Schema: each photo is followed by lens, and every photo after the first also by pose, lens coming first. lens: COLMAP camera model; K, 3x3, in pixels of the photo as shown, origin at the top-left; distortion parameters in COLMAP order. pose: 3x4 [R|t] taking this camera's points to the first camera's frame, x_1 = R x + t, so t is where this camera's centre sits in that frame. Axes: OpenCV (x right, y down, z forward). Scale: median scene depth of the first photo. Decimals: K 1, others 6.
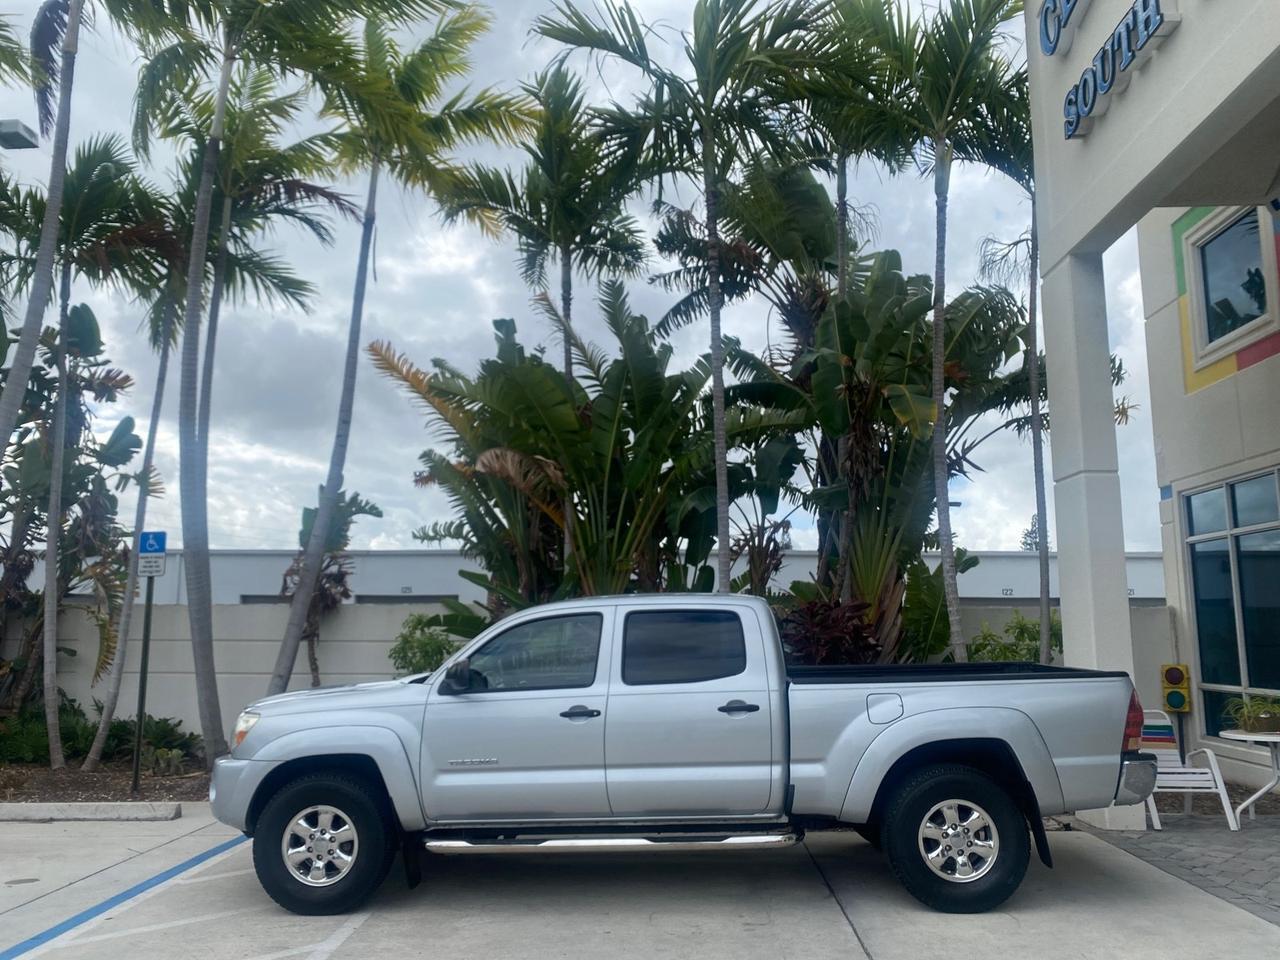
lens RADIAL K [[983.7, 0, 638.2], [0, 983.7, 473.5], [0, 0, 1]] dist [0.026728, -0.024397]
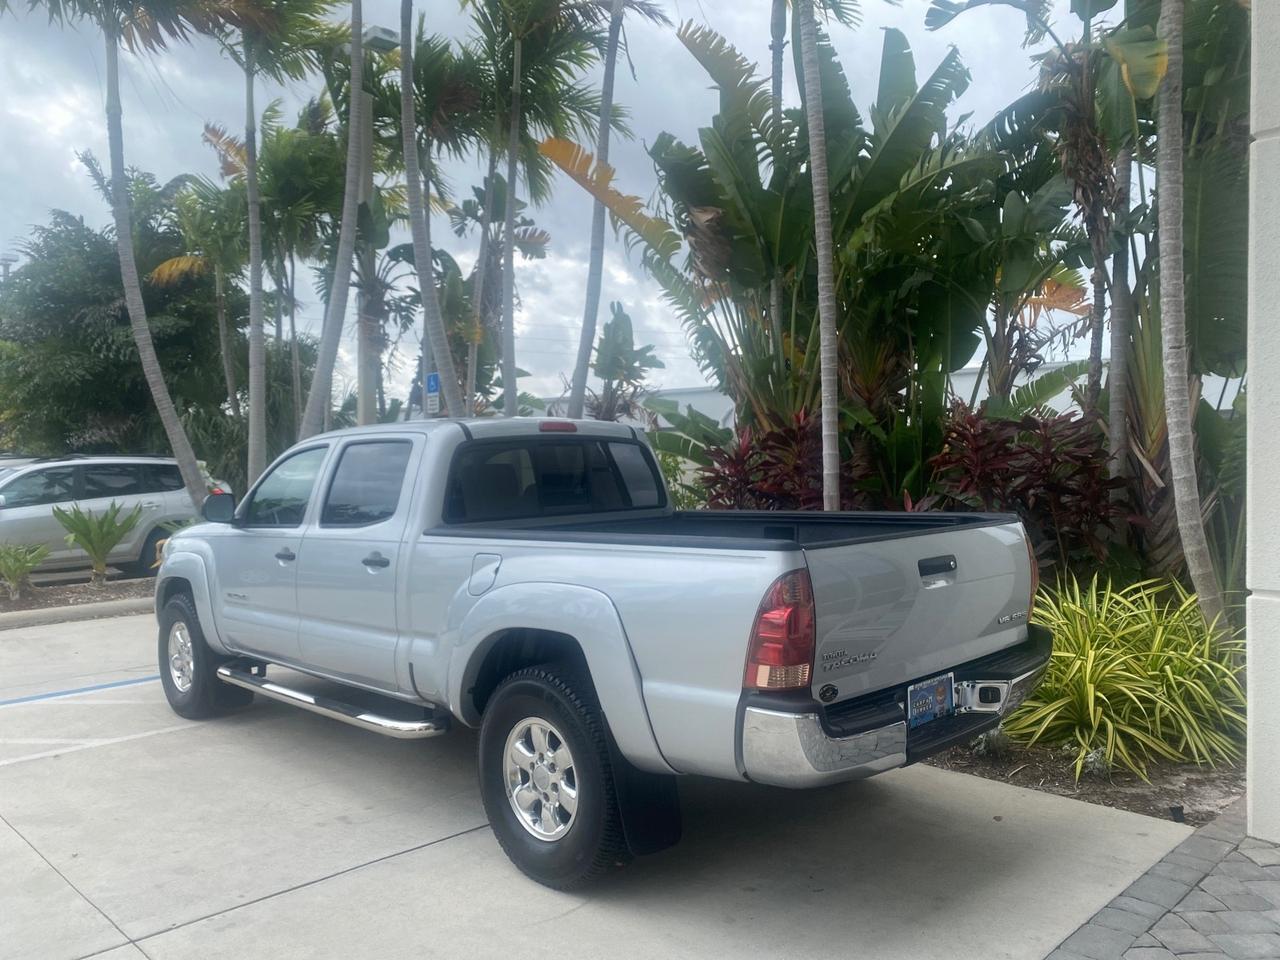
lens RADIAL K [[983.7, 0, 641.1], [0, 983.7, 474.1], [0, 0, 1]] dist [0.026728, -0.024397]
pose [[0.724713, 0.006155, -0.689023, 0.600253], [0.114894, 0.984882, 0.129643, 0.068824], [0.679404, -0.173119, 0.713050, 0.446255]]
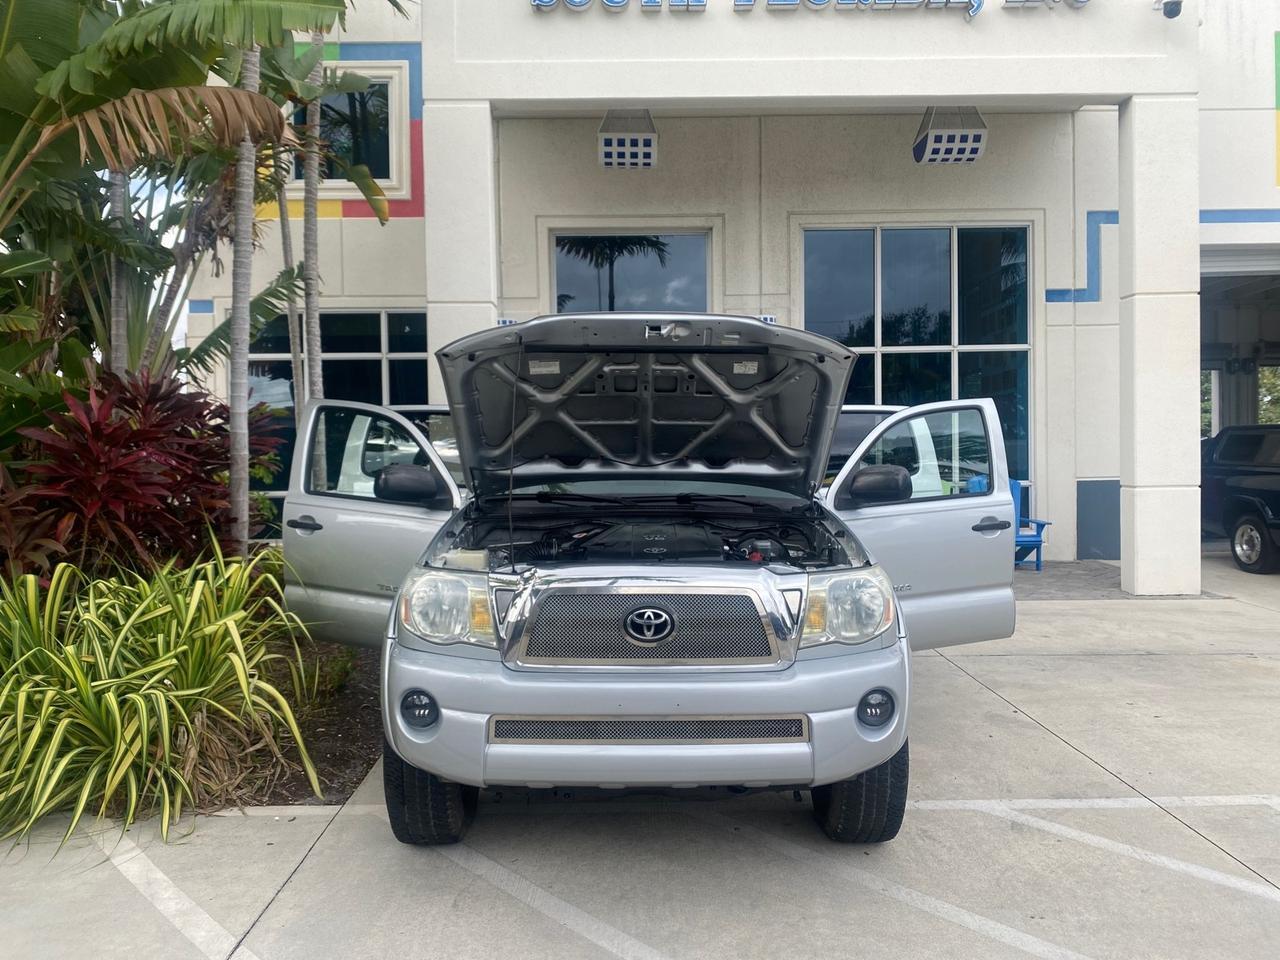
lens RADIAL K [[983.7, 0, 640.0], [0, 983.7, 472.7], [0, 0, 1]] dist [0.026728, -0.024397]
pose [[-0.049065, -0.028965, 0.998375, -0.742937], [-0.144913, 0.989209, 0.021577, 0.152508], [-0.988227, -0.143619, -0.052733, 0.914675]]
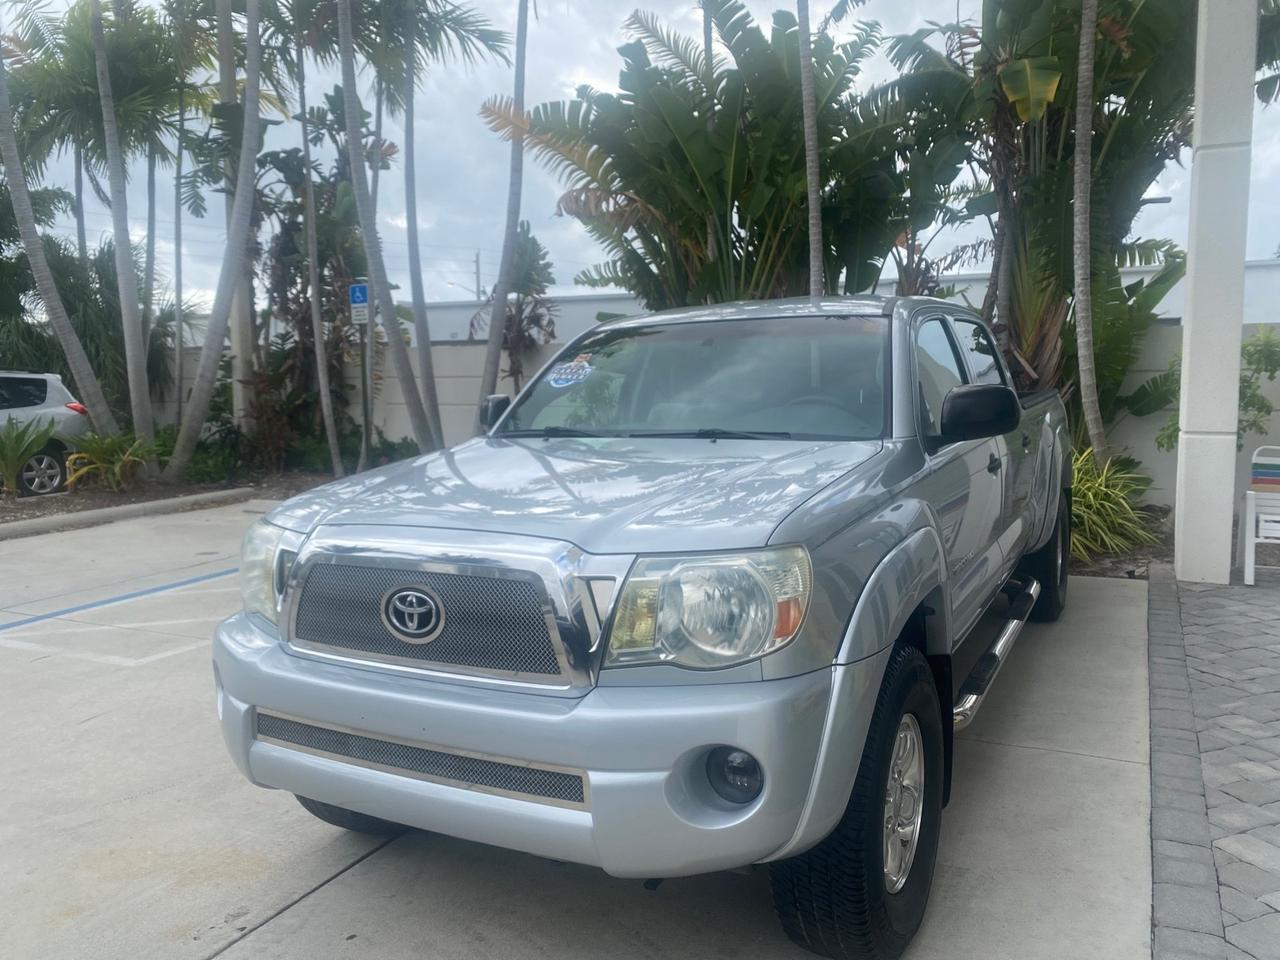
lens RADIAL K [[983.7, 0, 642.9], [0, 983.7, 471.5], [0, 0, 1]] dist [0.026728, -0.024397]
pose [[0.906032, 0.027422, -0.422321, 0.412284], [0.083303, 0.966821, 0.241492, 0.021857], [0.414931, -0.253980, 0.873686, 0.080690]]
